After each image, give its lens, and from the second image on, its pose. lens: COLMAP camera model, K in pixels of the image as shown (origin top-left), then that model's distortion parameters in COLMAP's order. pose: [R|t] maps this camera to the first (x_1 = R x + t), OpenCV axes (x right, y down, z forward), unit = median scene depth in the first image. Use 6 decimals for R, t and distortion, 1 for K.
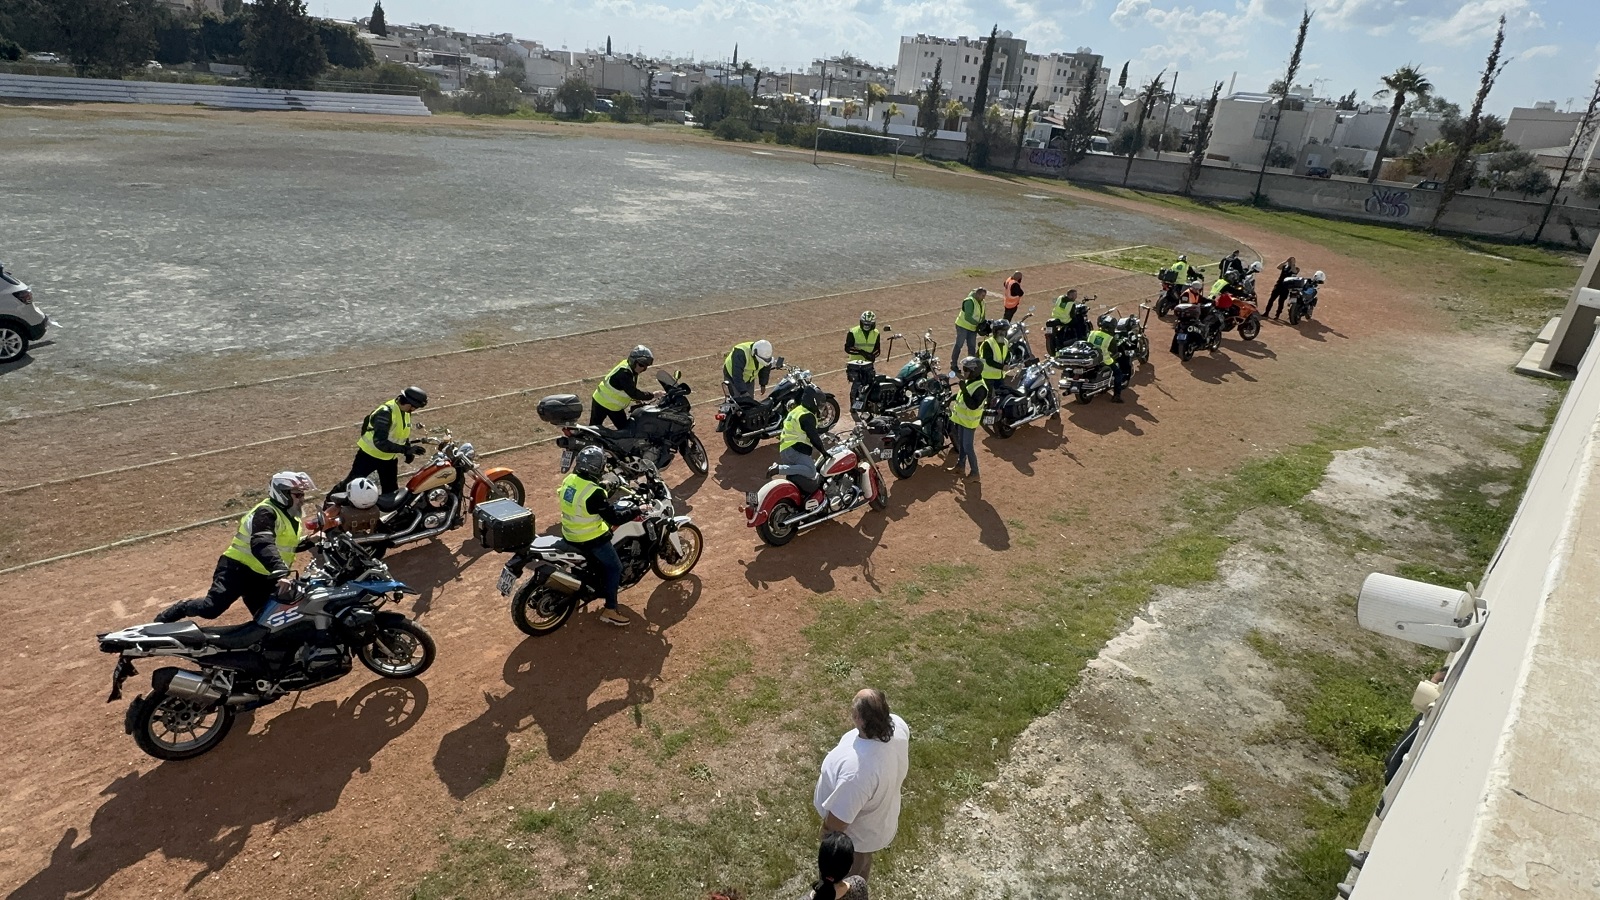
lens RADIAL K [[843.2, 0, 804.5], [0, 843.2, 445.8], [0, 0, 1]] dist [-0.000592, -0.000384]
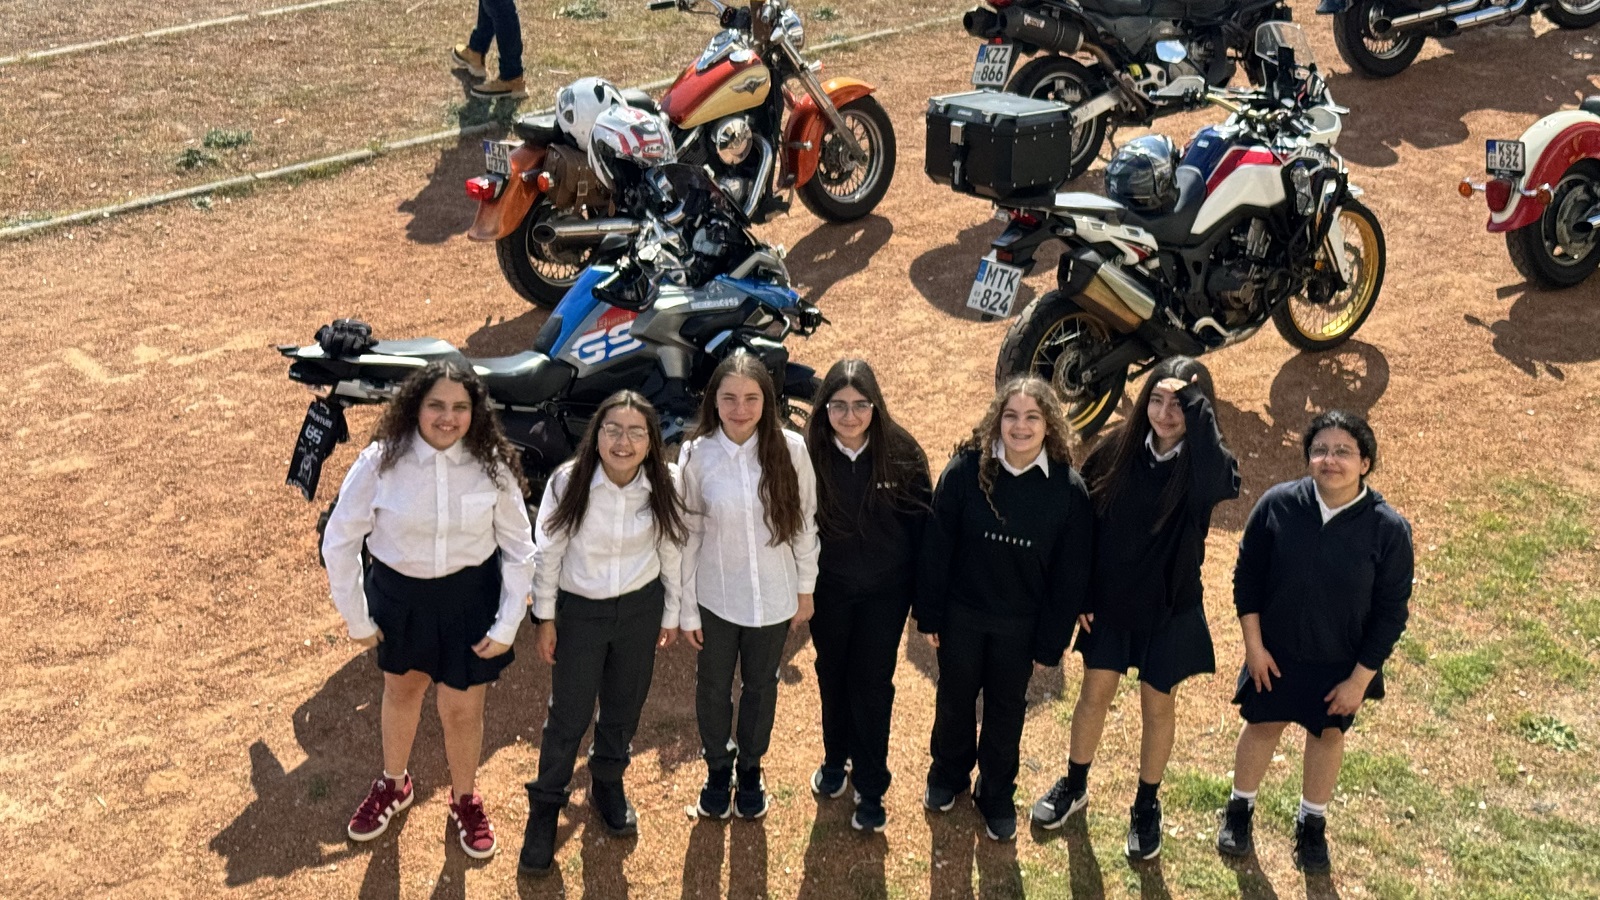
lens RADIAL K [[2525.6, 0, 800.0], [0, 2525.6, 450.0], [0, 0, 1]] dist [0.146356, -0.045019]
pose [[0.991525, 0.026034, -0.127277, -0.243299], [-0.013431, 0.995008, 0.098888, 0.088819], [0.129216, -0.096340, 0.986925, -0.222719]]
